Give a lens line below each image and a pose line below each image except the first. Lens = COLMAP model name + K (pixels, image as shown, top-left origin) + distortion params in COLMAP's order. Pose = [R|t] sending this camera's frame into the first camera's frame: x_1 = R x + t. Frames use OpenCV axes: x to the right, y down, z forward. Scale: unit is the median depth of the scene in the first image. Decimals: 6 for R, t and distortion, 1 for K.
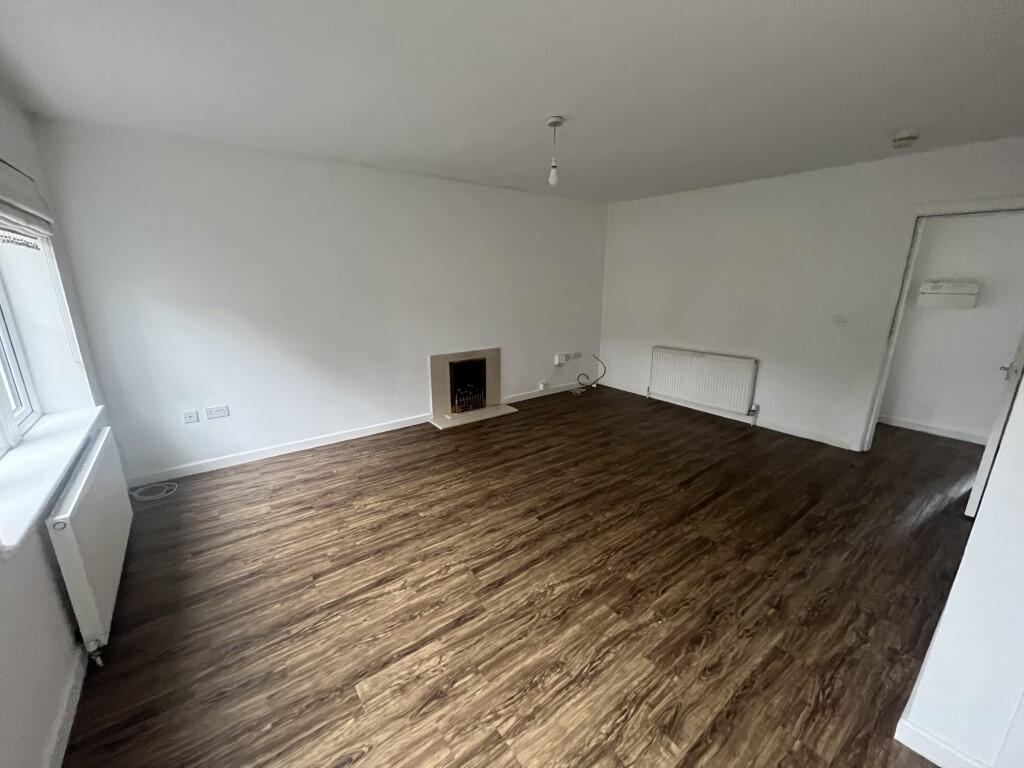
lens RADIAL K [[410.7, 0, 512.0], [0, 410.7, 384.0], [0, 0, 1]] dist [0.001289, 0.000198]
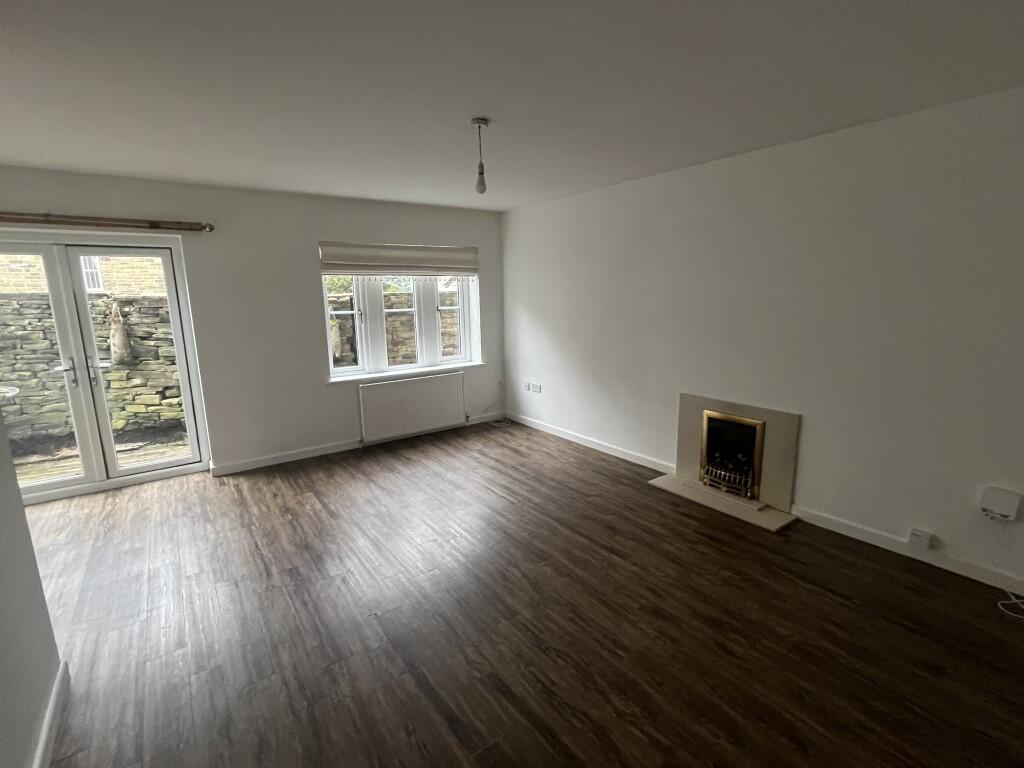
lens RADIAL K [[489.7, 0, 512.0], [0, 489.7, 384.0], [0, 0, 1]] dist [-0.000346, -0.000174]
pose [[-0.028386, 0.186733, -0.982001, 0.847850], [-0.236813, 0.953173, 0.188097, -0.218184], [0.971141, 0.237889, 0.017164, 0.801862]]
